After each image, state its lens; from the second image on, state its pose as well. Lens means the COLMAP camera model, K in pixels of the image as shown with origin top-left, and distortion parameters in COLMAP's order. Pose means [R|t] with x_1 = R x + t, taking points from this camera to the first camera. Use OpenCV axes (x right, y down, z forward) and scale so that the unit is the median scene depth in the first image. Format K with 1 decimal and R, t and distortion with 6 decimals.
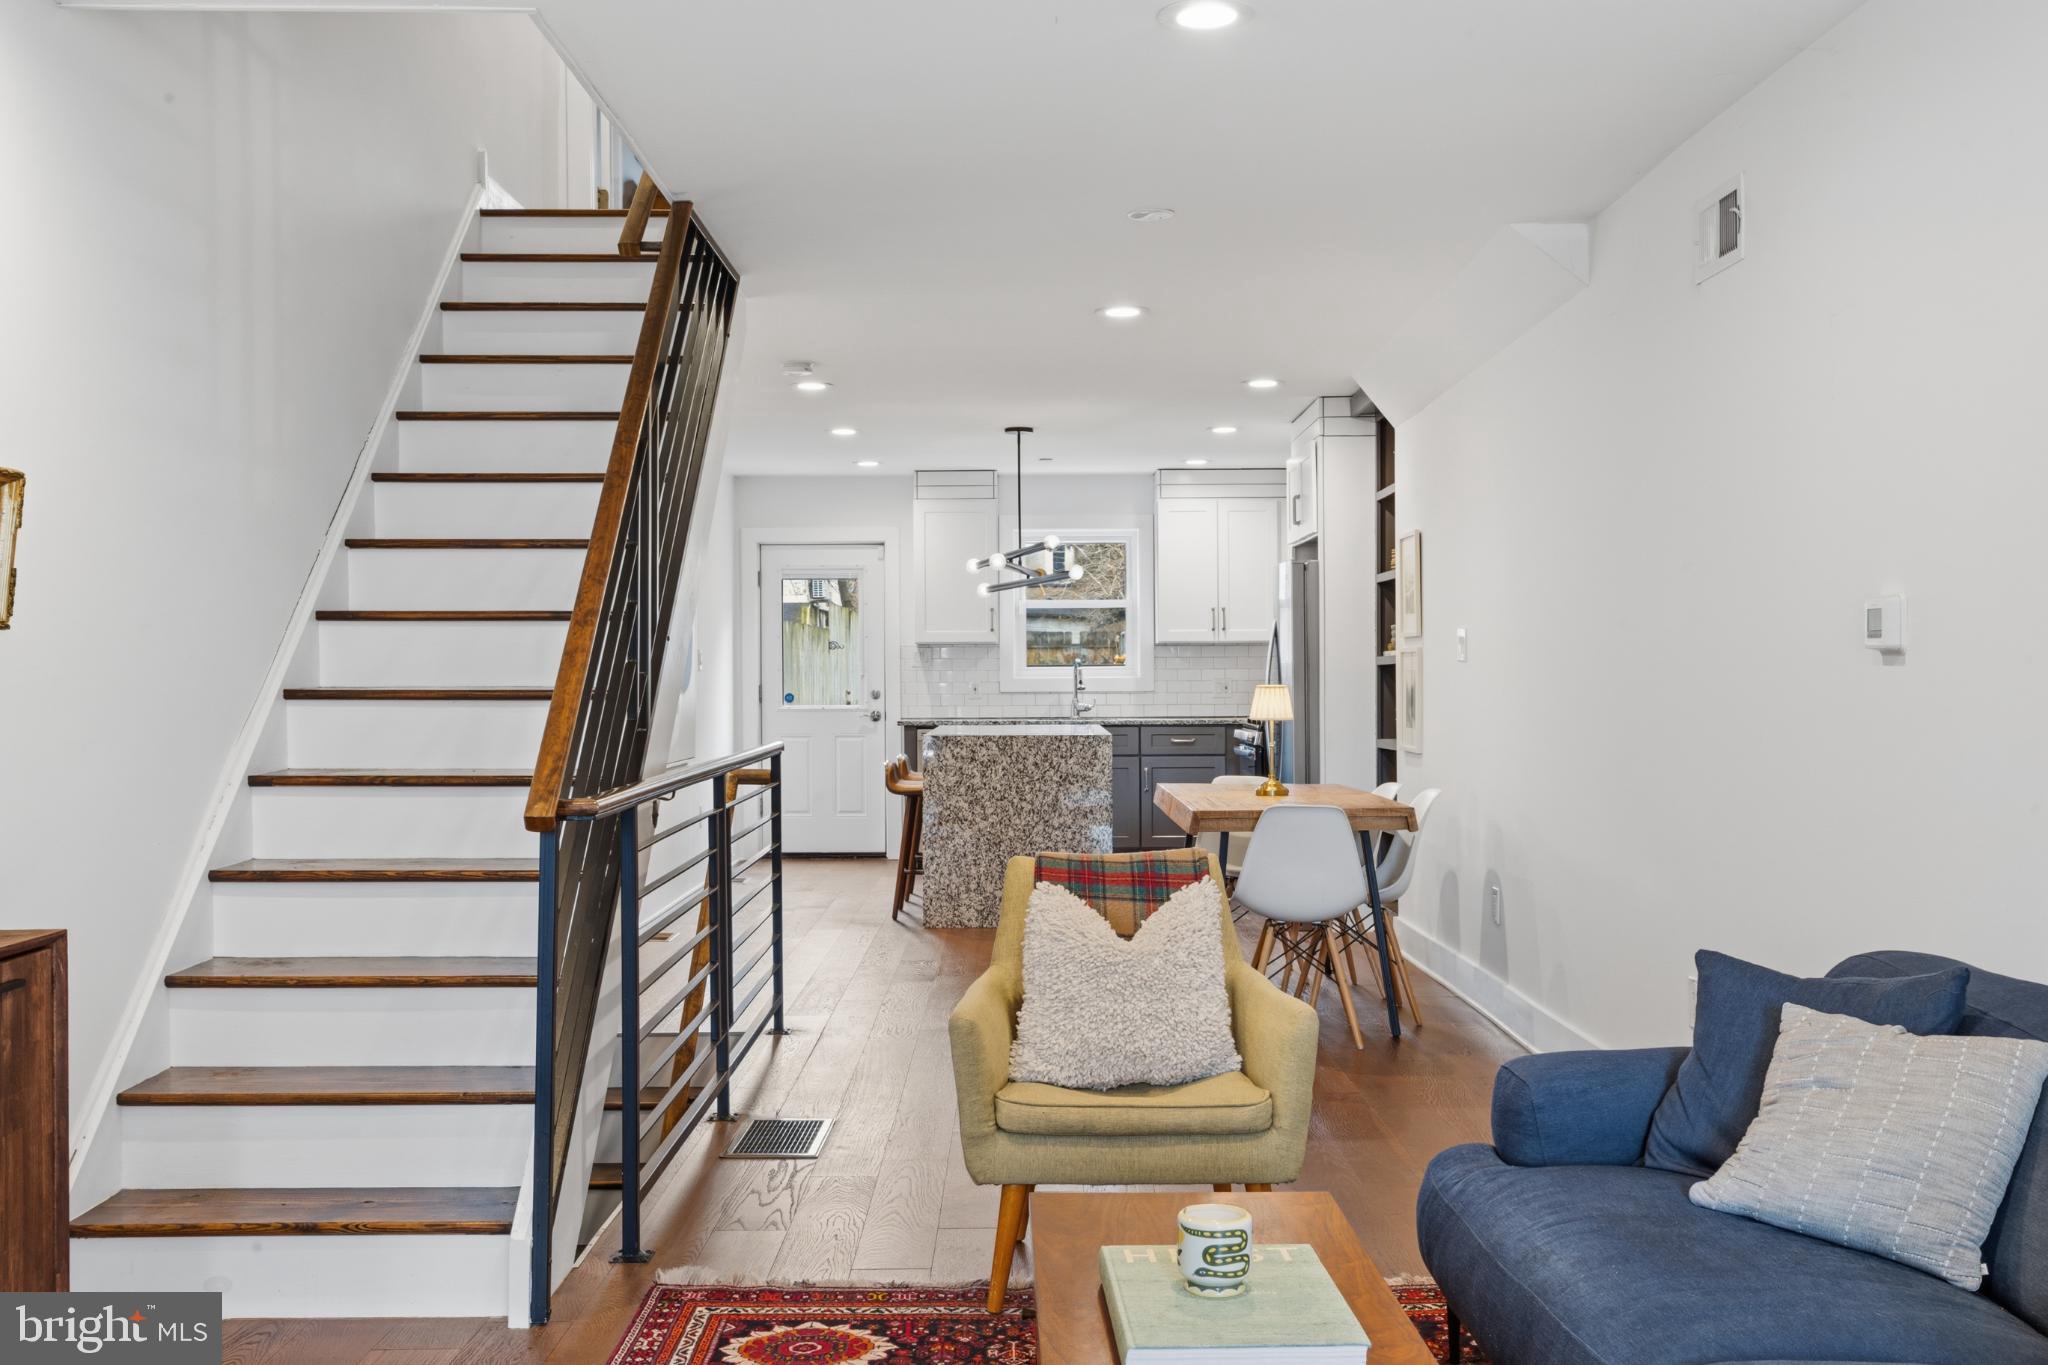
lens RADIAL K [[1943.7, 0, 1034.5], [0, 1943.7, 705.8], [0, 0, 1]] dist [-0.007655, 0.025592]
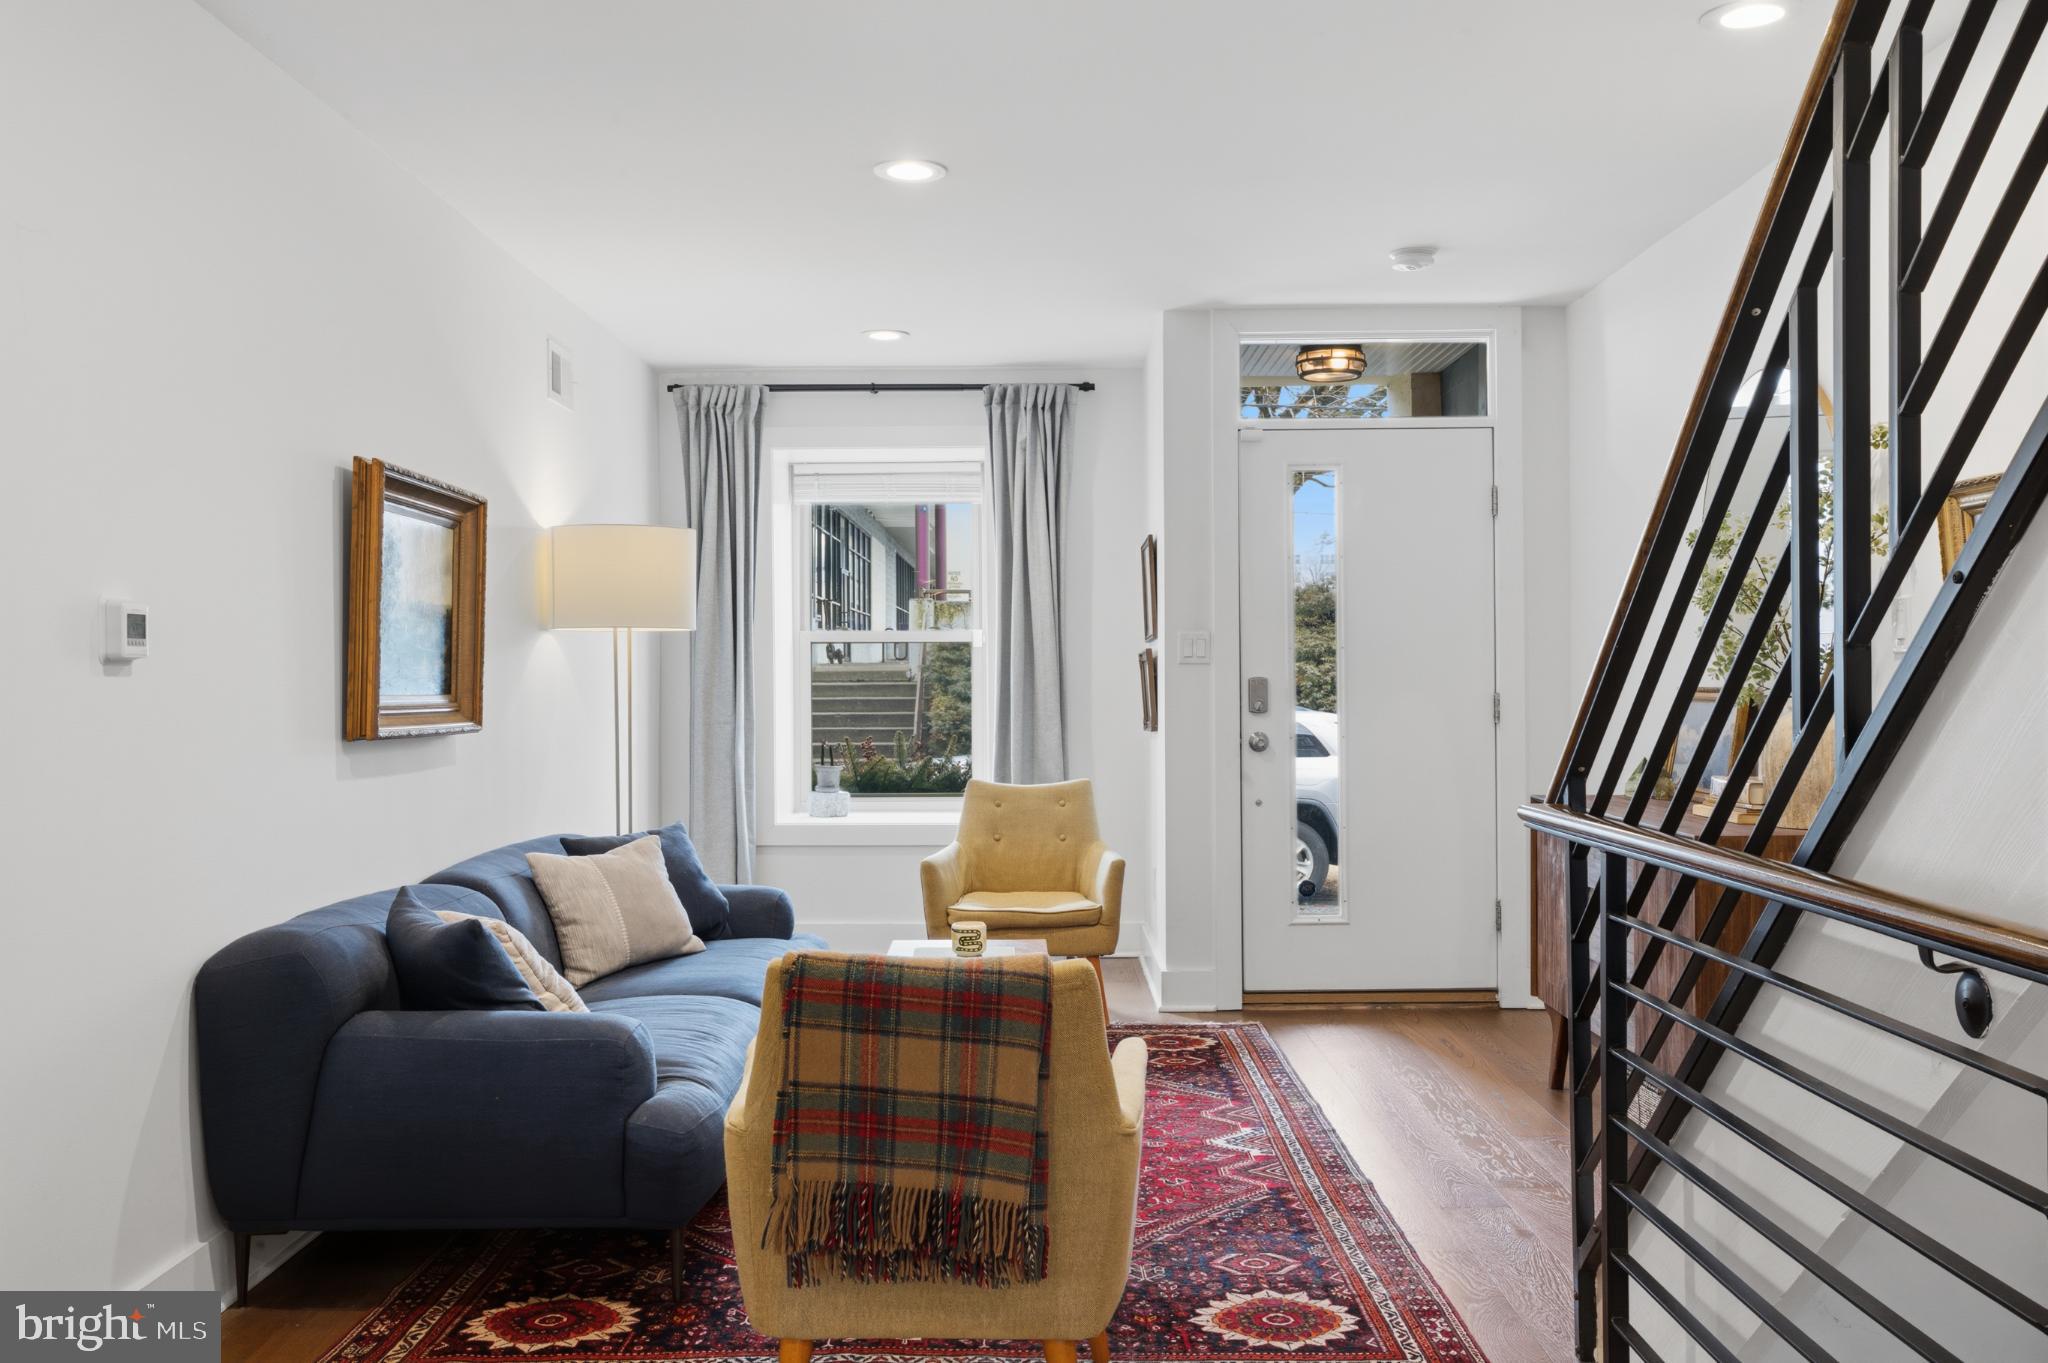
lens RADIAL K [[1774.2, 0, 1033.4], [0, 1774.2, 682.4], [0, 0, 1]] dist [-0.010110, 0.013456]
pose [[-0.999911, 0.009659, 0.009152, 0.001576], [0.009864, 0.999696, 0.022611, -0.034166], [-0.008931, 0.022699, -0.999702, 1.922053]]
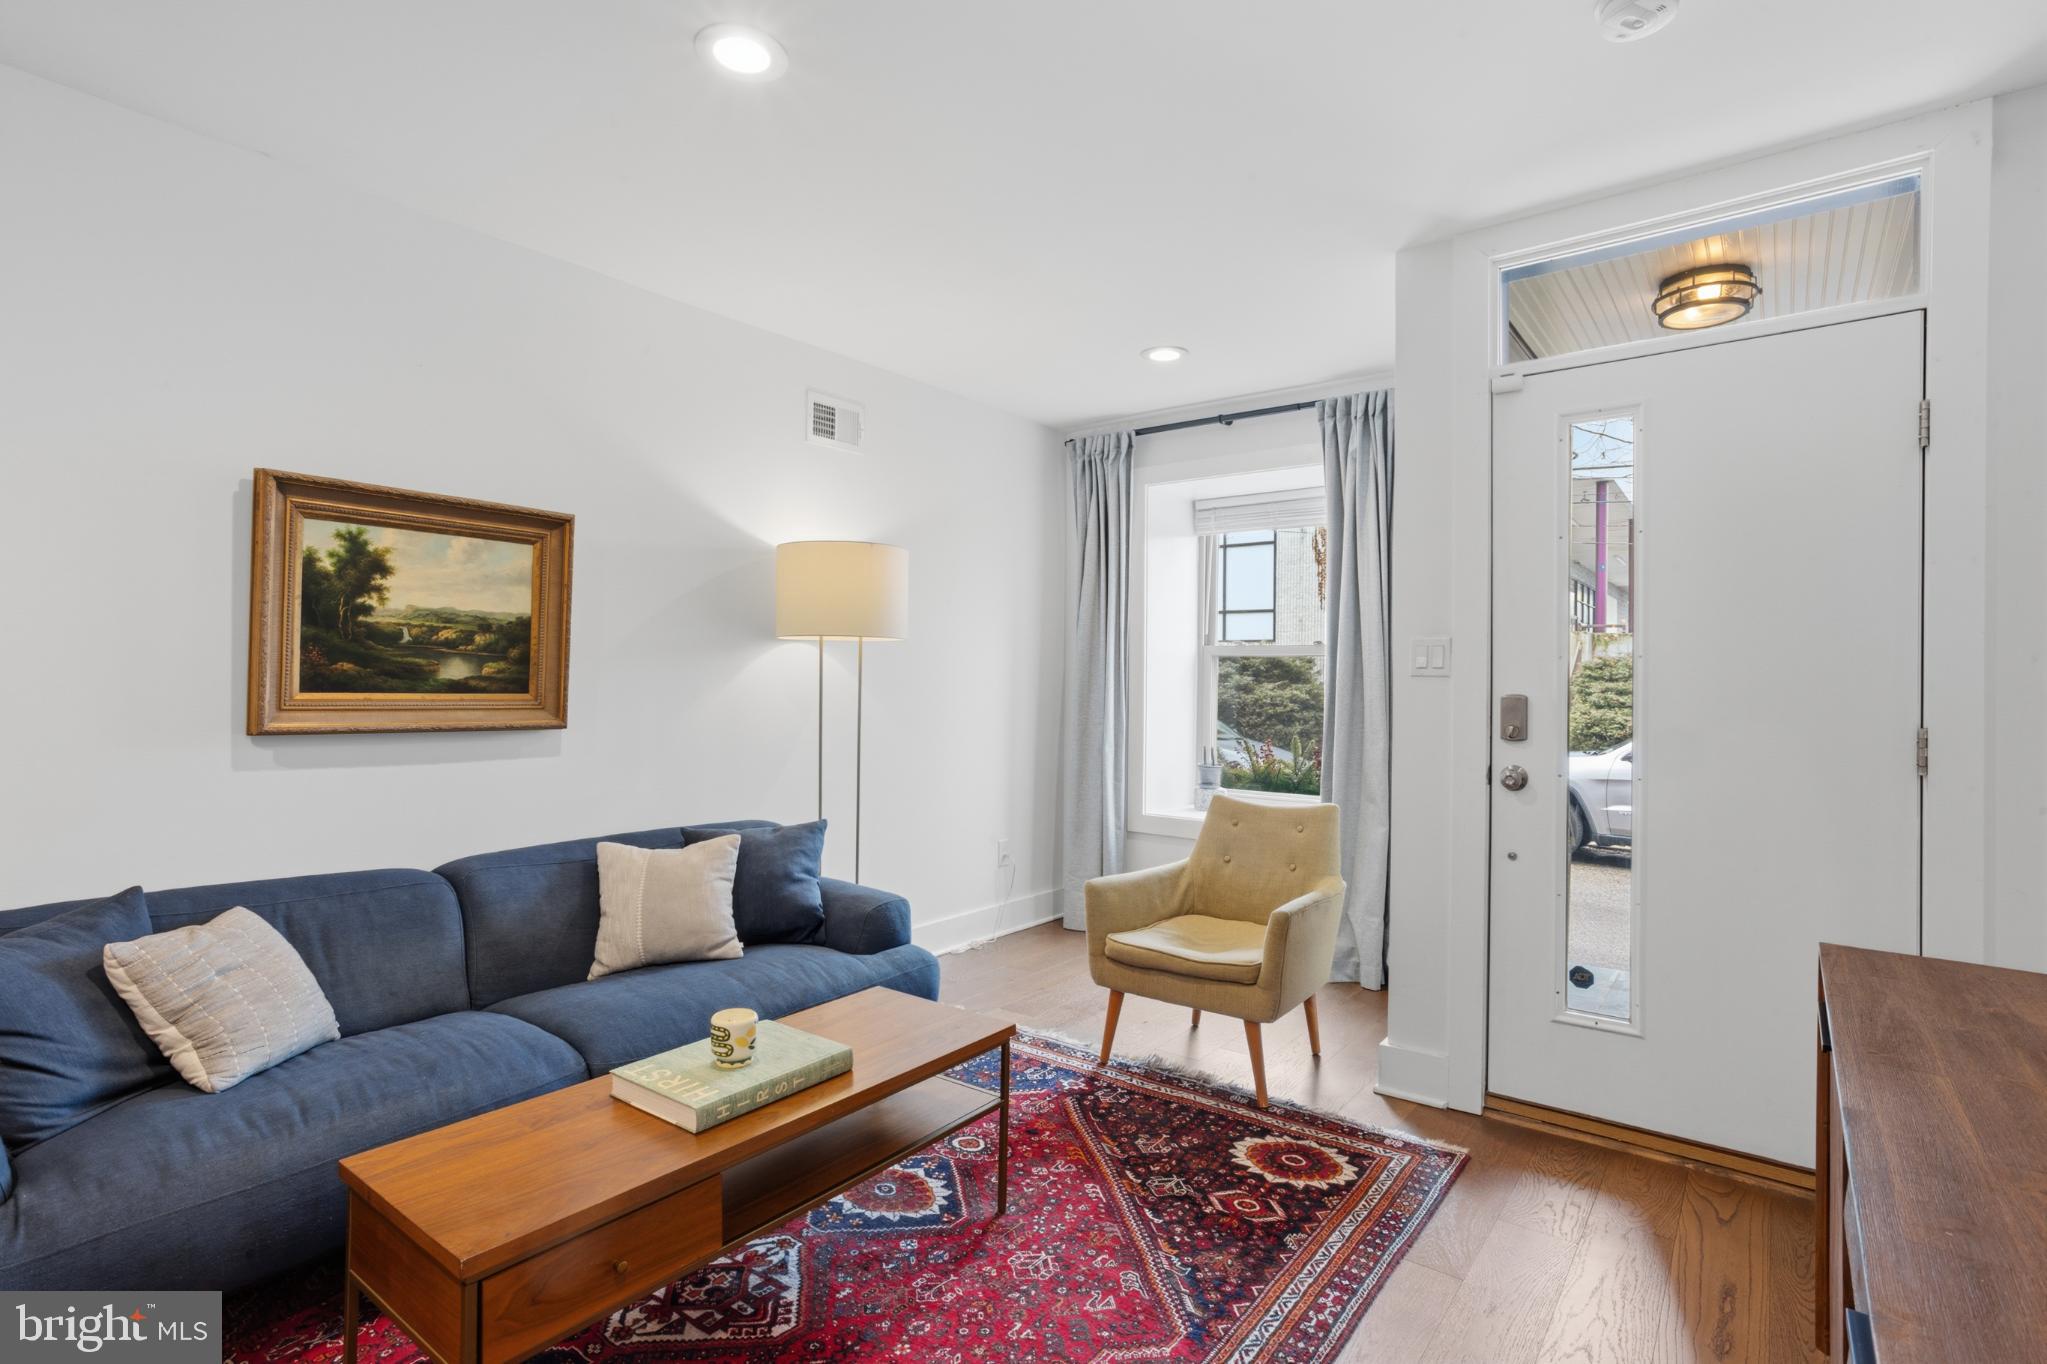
lens RADIAL K [[994.2, 0, 1017.2], [0, 994.2, 681.2], [0, 0, 1]] dist [-0.052990, 0.029861]
pose [[-0.780935, -0.004207, 0.624599, -0.390188], [0.003642, 0.999930, 0.011289, -0.016905], [-0.624602, 0.011091, -0.780864, 0.960334]]
